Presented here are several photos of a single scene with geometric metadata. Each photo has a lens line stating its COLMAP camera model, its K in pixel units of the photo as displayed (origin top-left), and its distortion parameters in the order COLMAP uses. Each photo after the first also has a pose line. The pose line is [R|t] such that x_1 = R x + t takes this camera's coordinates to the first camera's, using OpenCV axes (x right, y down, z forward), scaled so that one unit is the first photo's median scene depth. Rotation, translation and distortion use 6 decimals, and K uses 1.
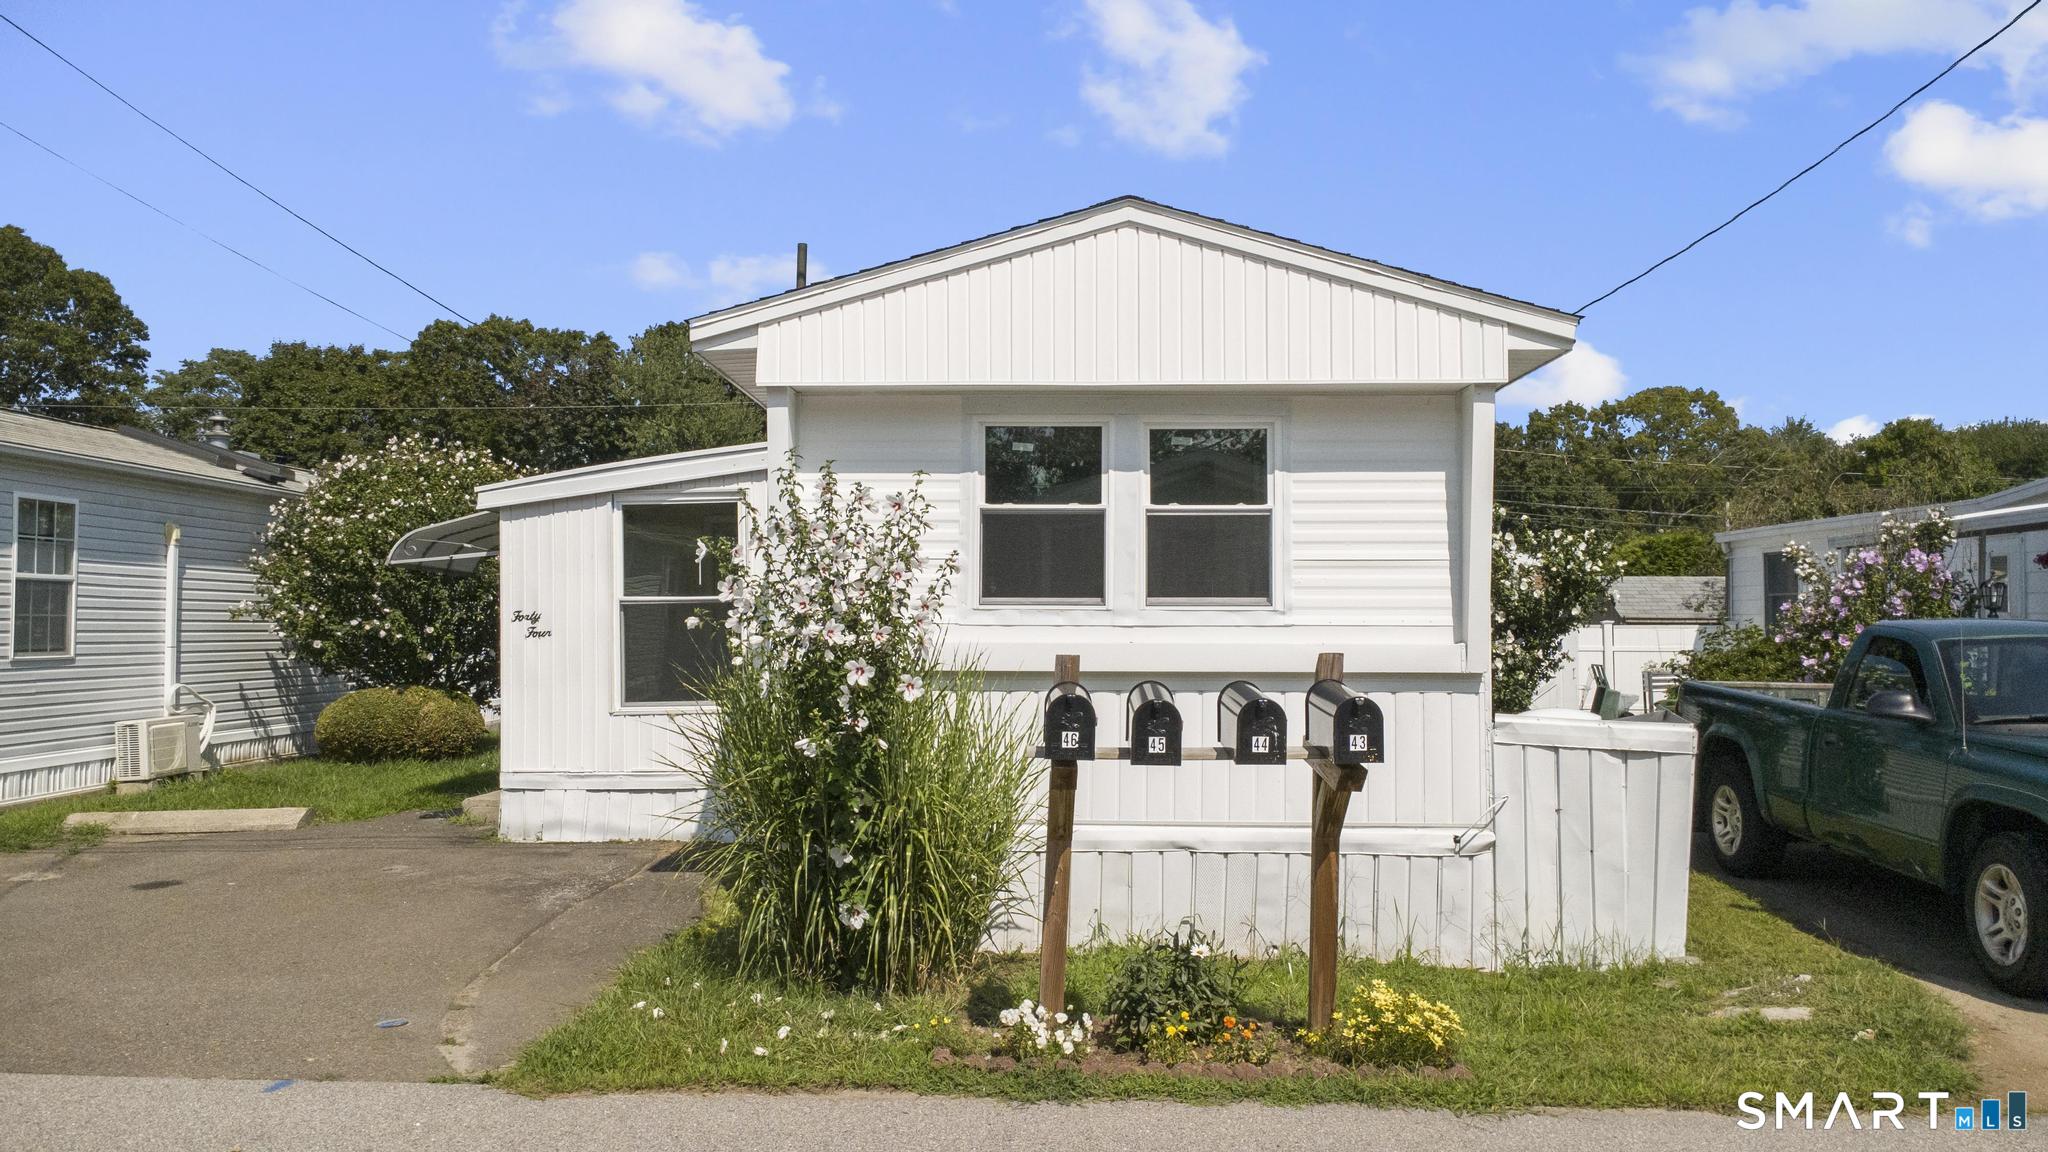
lens RADIAL K [[1441.5, 0, 1029.4], [0, 1441.5, 579.5], [0, 0, 1]] dist [0.034656, -0.041470]
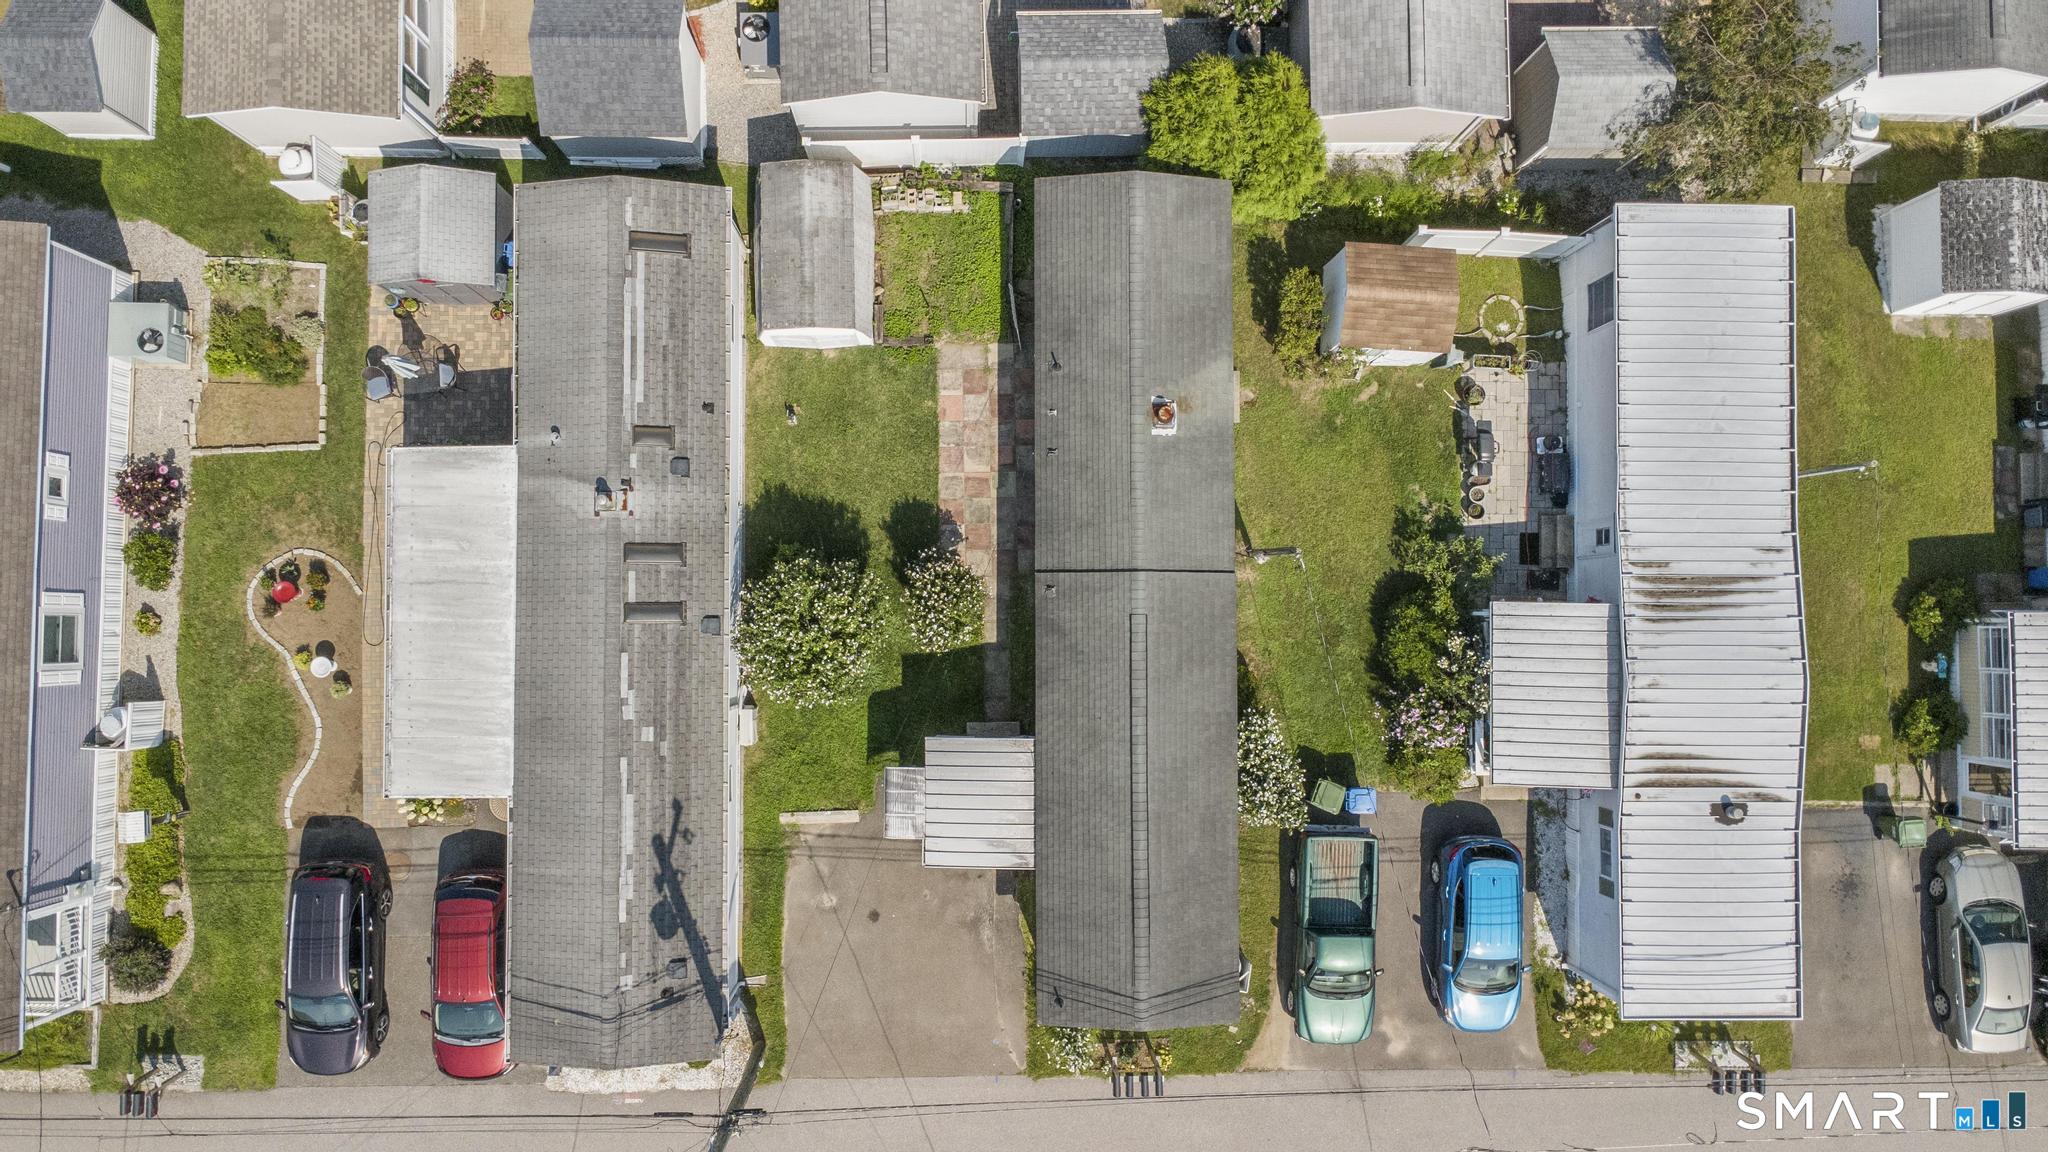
lens RADIAL K [[1441.5, 0, 1024.4], [0, 1441.5, 594.9], [0, 0, 1]] dist [0.034656, -0.041470]
pose [[0.998658, -0.033989, 0.039079, -0.390879], [-0.039145, -0.001272, 0.999233, -4.389912], [-0.033913, -0.999421, -0.002600, 2.234357]]
